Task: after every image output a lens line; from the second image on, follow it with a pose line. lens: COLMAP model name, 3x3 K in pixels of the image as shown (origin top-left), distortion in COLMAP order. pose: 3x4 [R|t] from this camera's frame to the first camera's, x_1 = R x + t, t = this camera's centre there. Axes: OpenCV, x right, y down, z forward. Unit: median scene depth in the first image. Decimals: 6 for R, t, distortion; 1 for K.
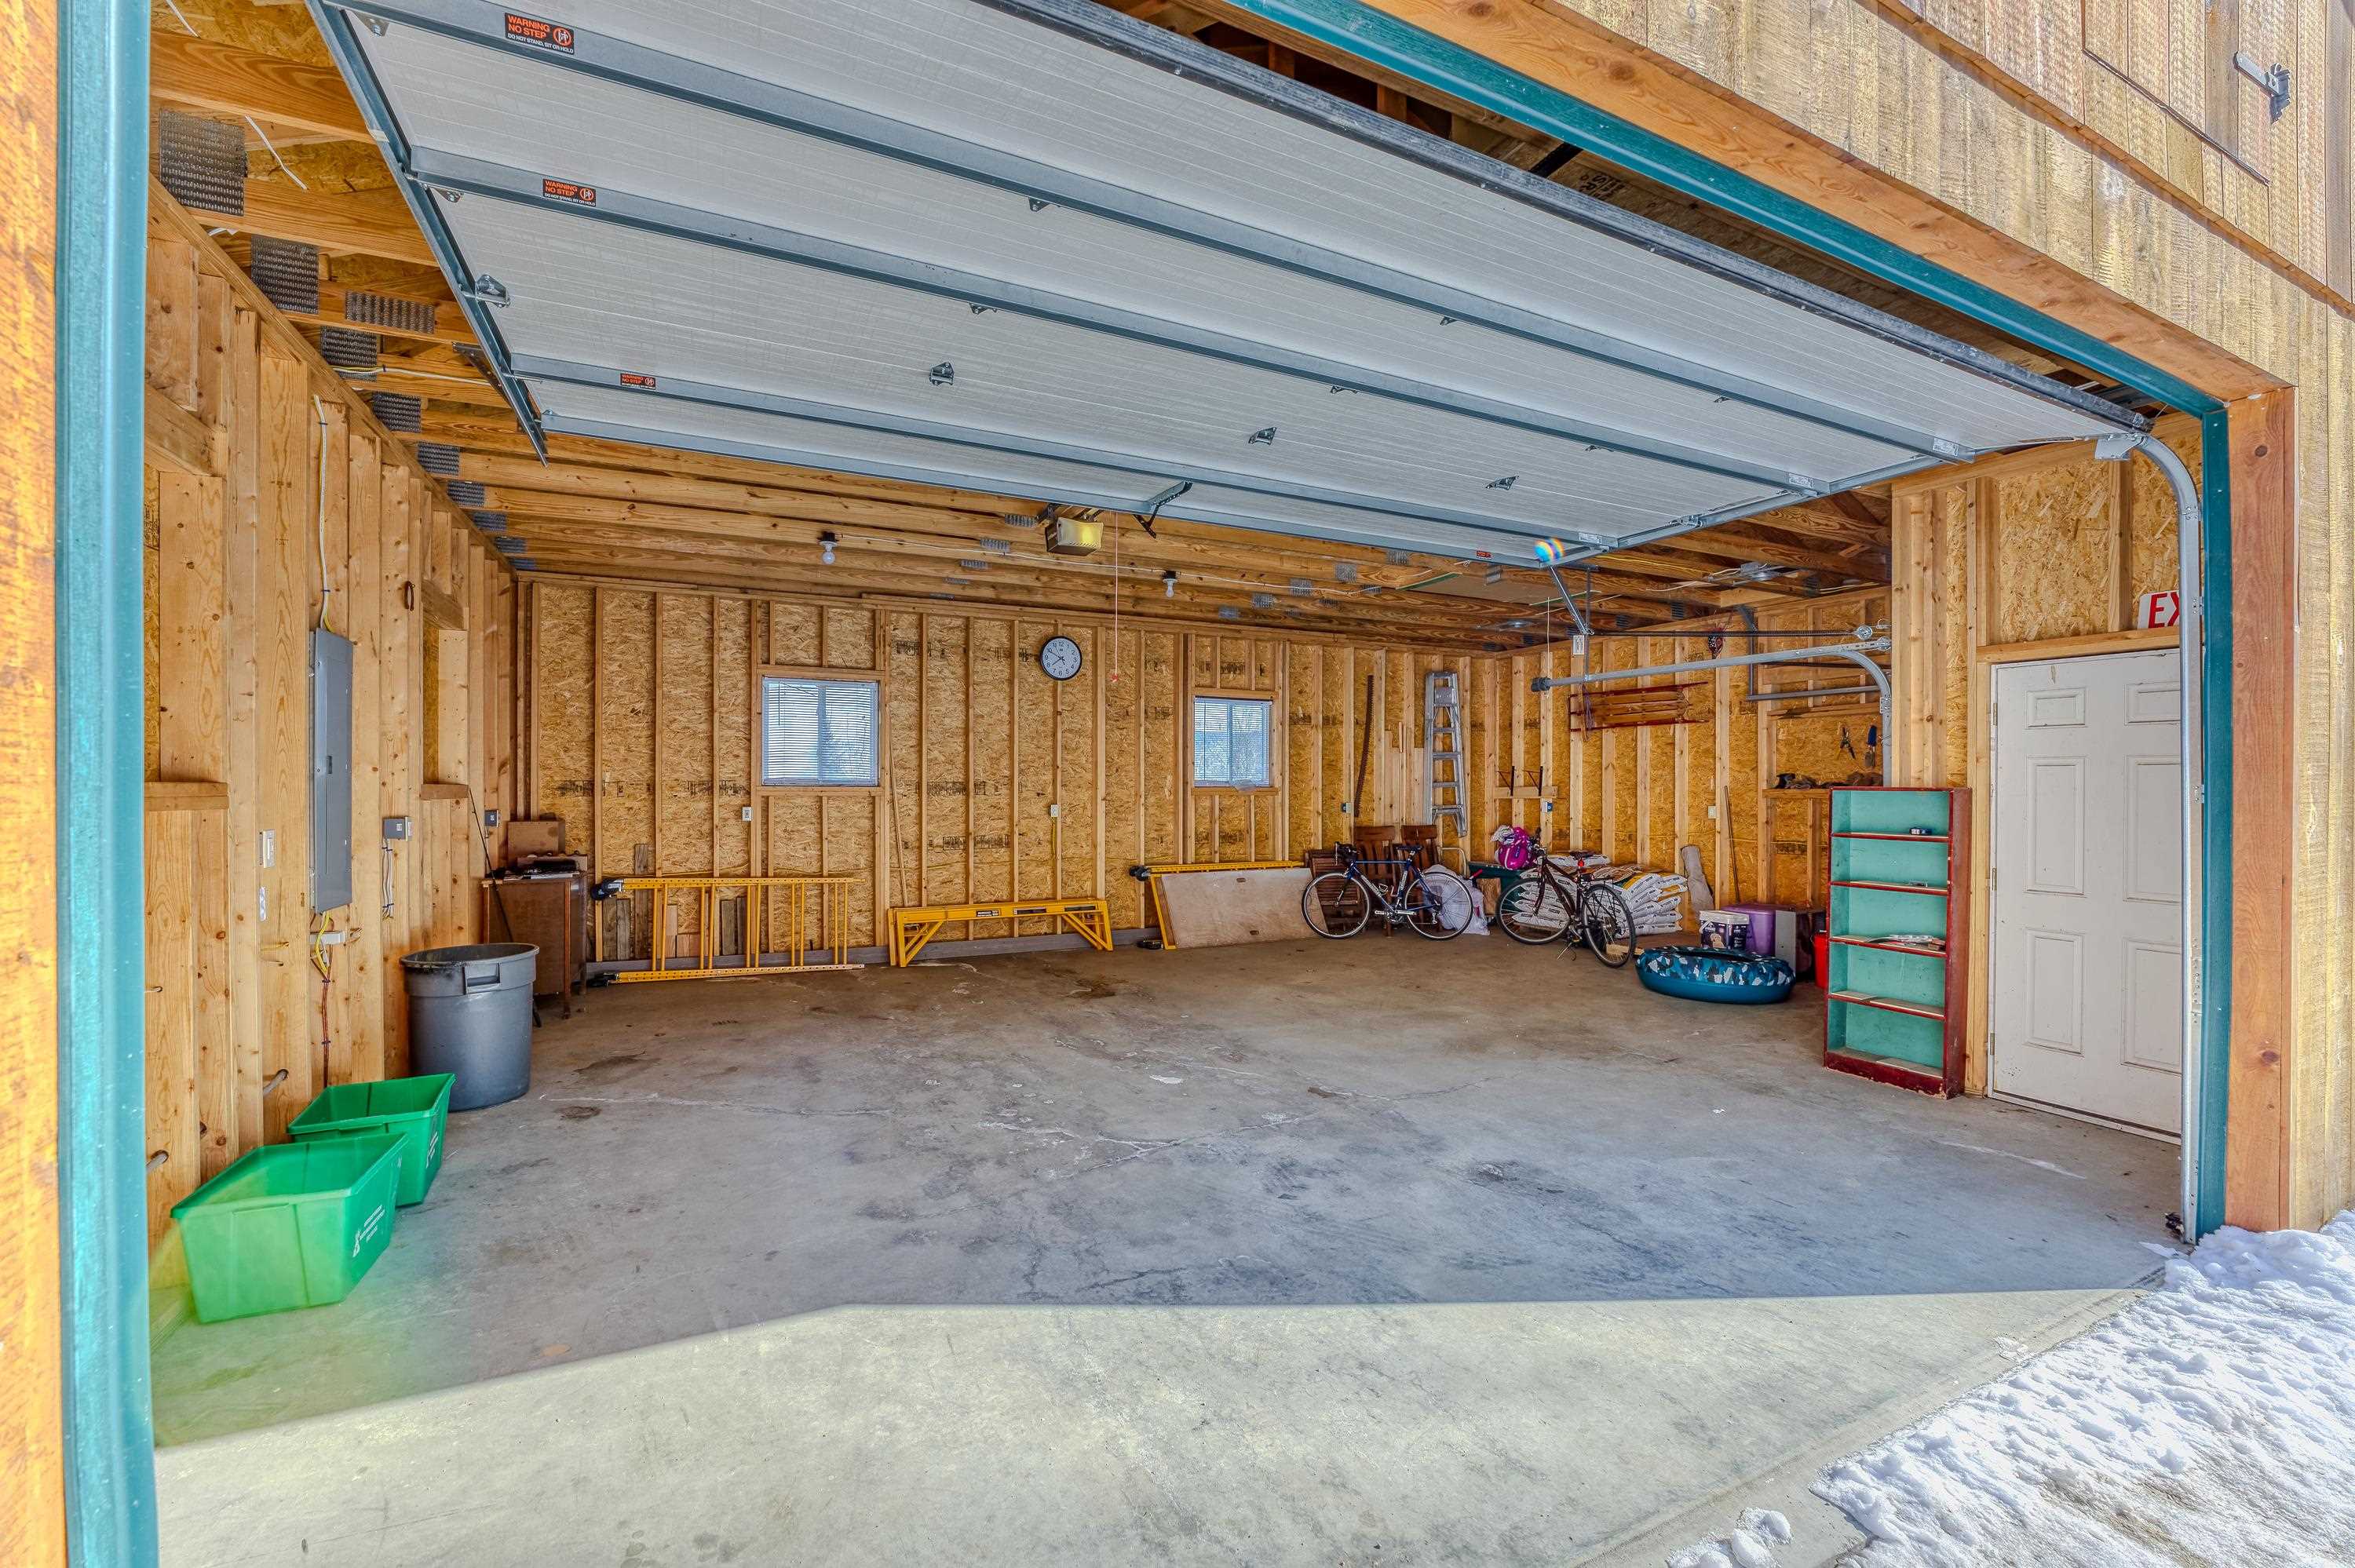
lens RADIAL K [[941.6, 0, 1174.3], [0, 941.6, 789.5], [0, 0, 1]] dist [-0.019276, 0.000308]
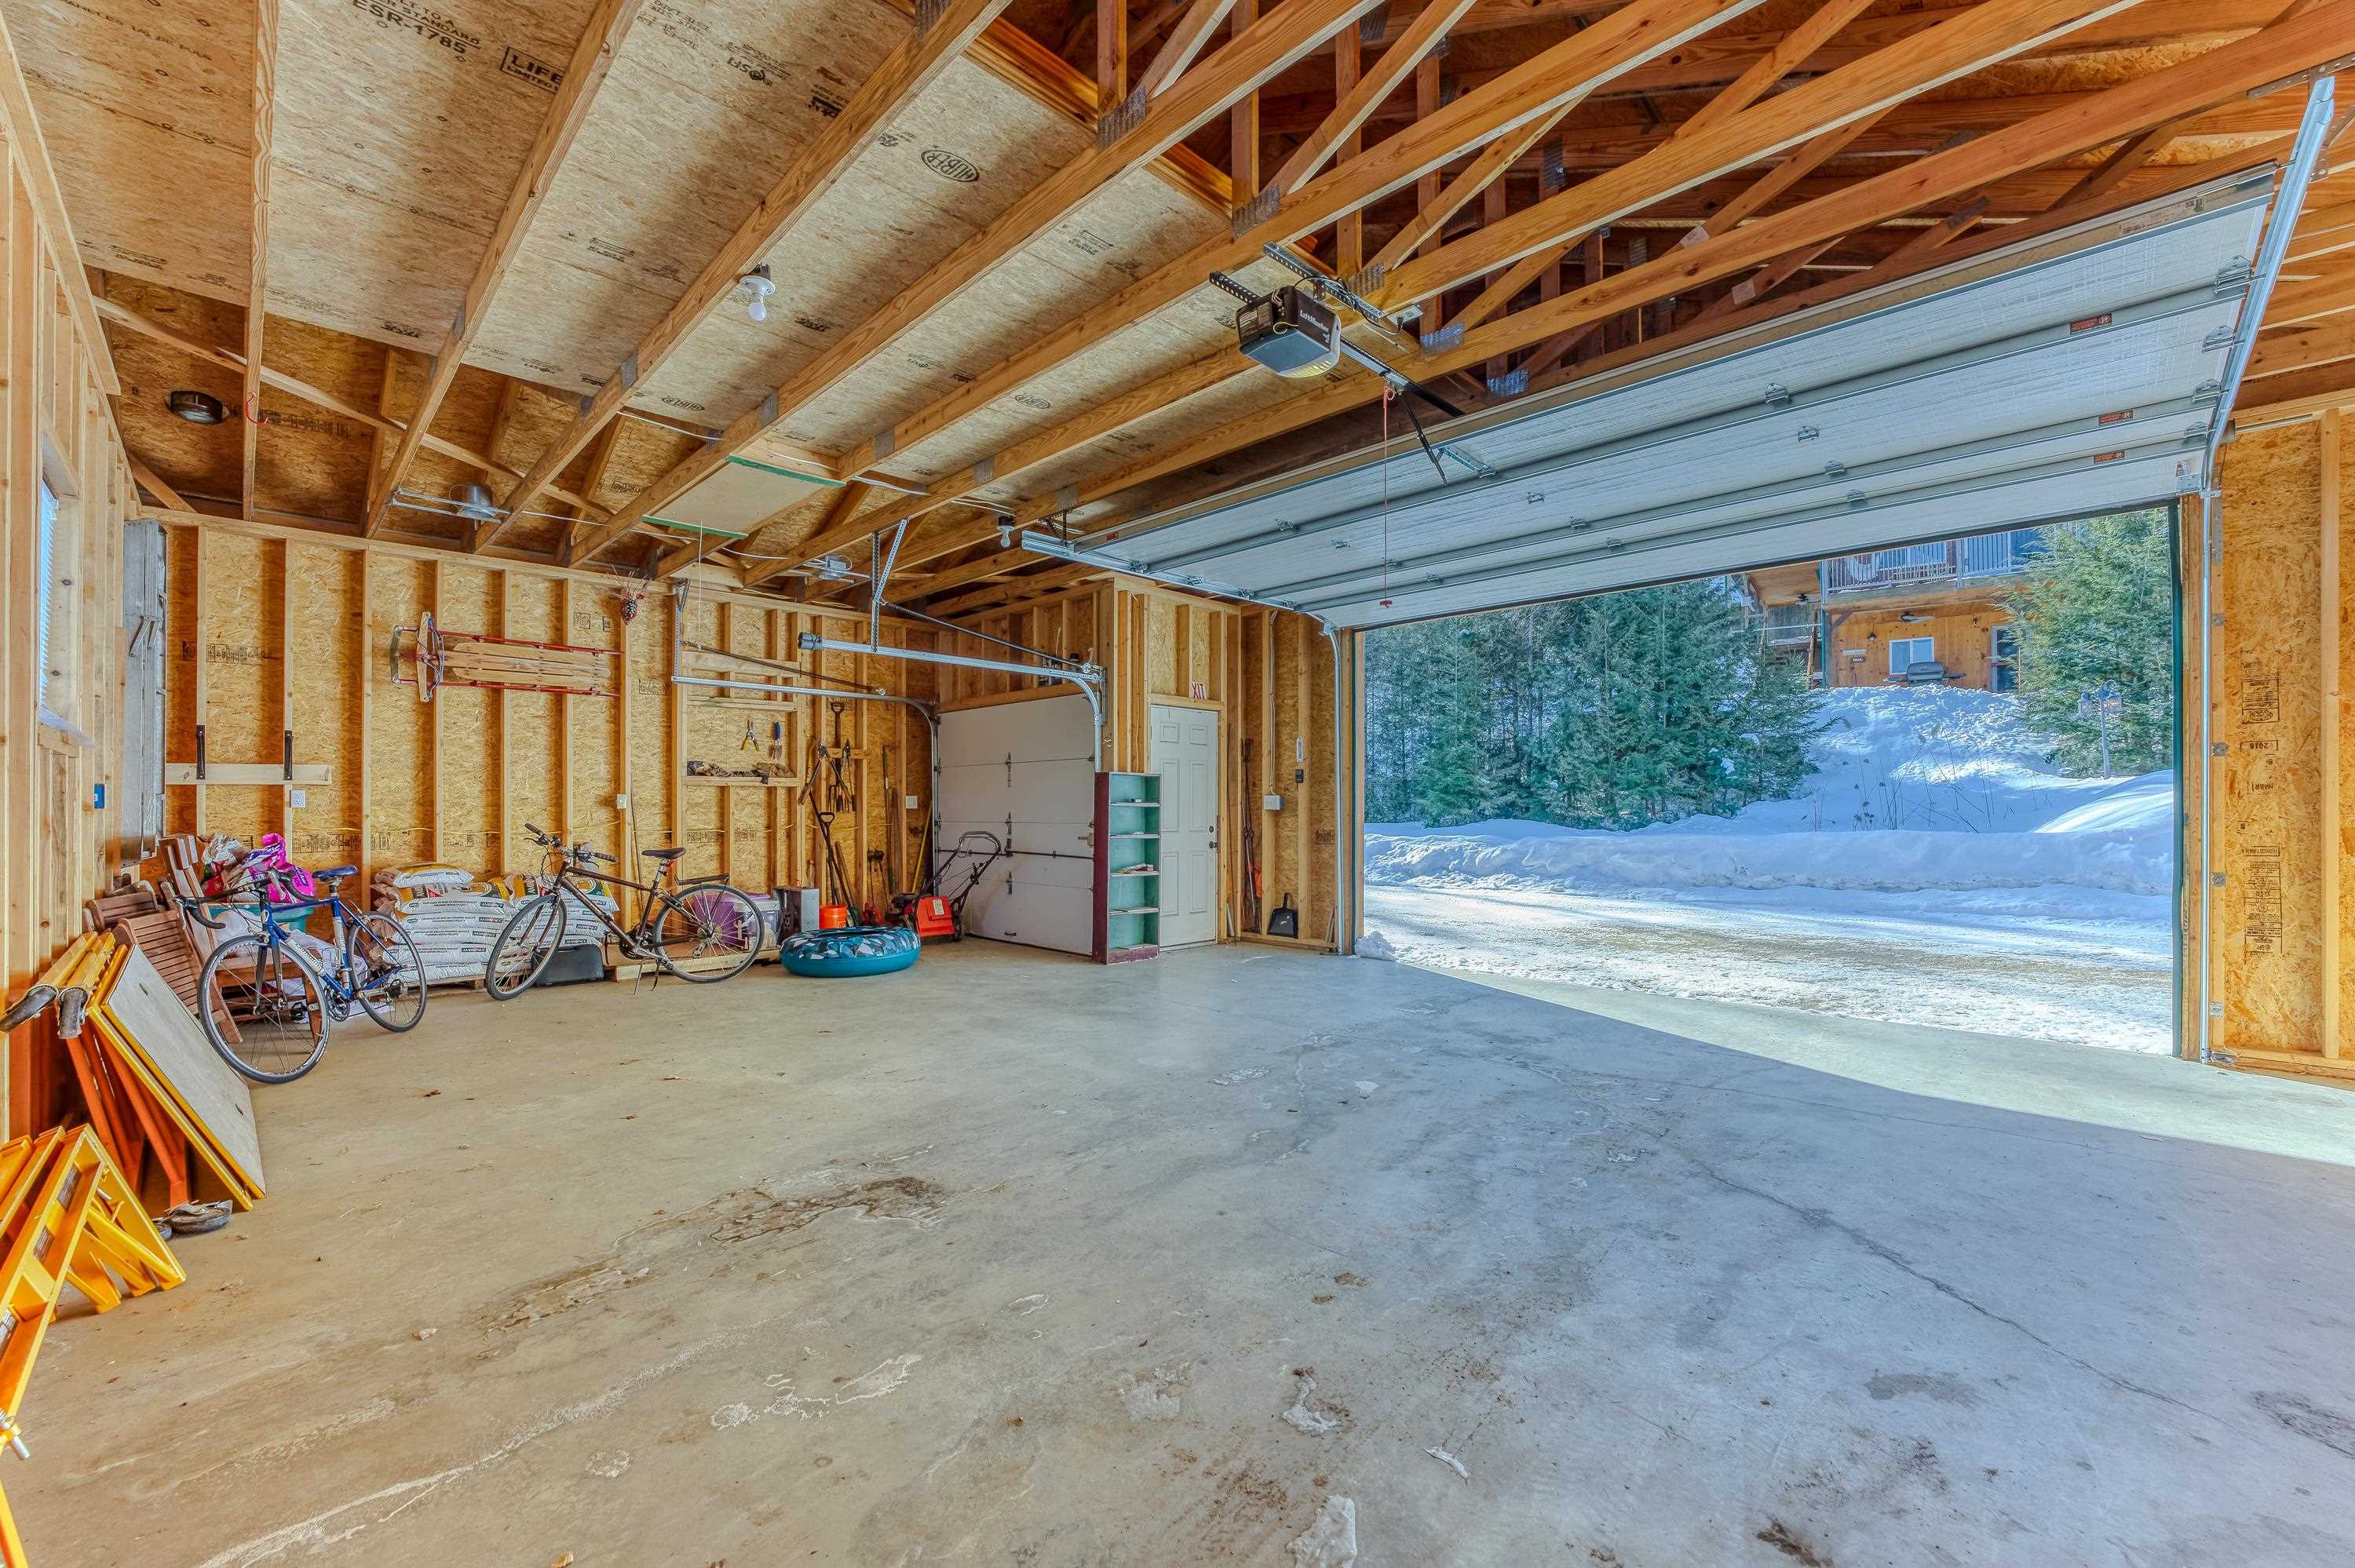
lens RADIAL K [[941.6, 0, 1174.3], [0, 941.6, 789.5], [0, 0, 1]] dist [-0.019276, 0.000308]
pose [[-0.328811, 0.016171, 0.944257, -0.646964], [0.000764, 0.999858, -0.016857, 0.044233], [-0.944395, -0.004822, -0.328777, 1.227119]]
